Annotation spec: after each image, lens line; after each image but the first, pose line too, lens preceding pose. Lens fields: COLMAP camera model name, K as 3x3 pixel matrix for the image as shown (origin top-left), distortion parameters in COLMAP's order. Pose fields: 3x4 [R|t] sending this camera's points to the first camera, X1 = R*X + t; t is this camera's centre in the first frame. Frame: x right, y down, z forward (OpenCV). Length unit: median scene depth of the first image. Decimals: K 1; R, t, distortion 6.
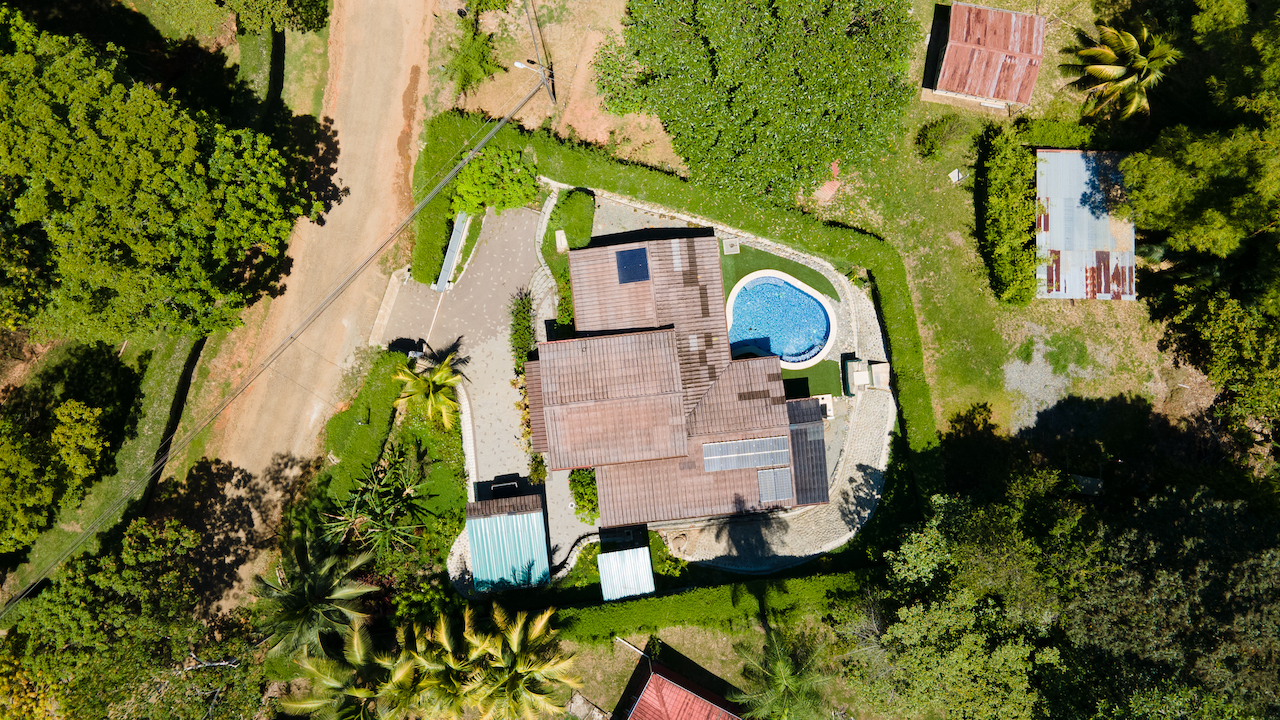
lens RADIAL K [[903.4, 0, 640.0], [0, 903.4, 360.0], [0, 0, 1]] dist [-0.000922, -0.000155]
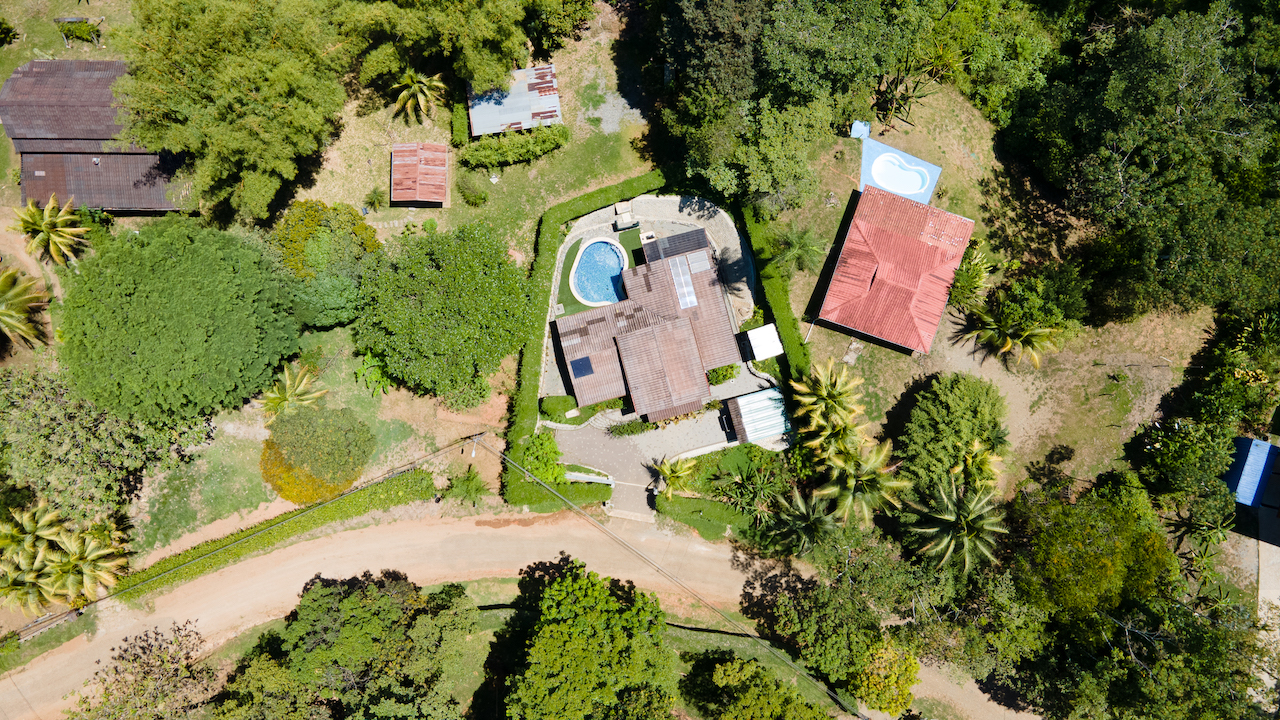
lens RADIAL K [[903.4, 0, 640.0], [0, 903.4, 360.0], [0, 0, 1]] dist [-0.000922, -0.000155]
pose [[-0.158021, -0.987387, -0.009847, 0.004835], [0.987428, -0.158051, 0.002331, -0.000801], [-0.003858, -0.009355, 0.999949, -0.645183]]
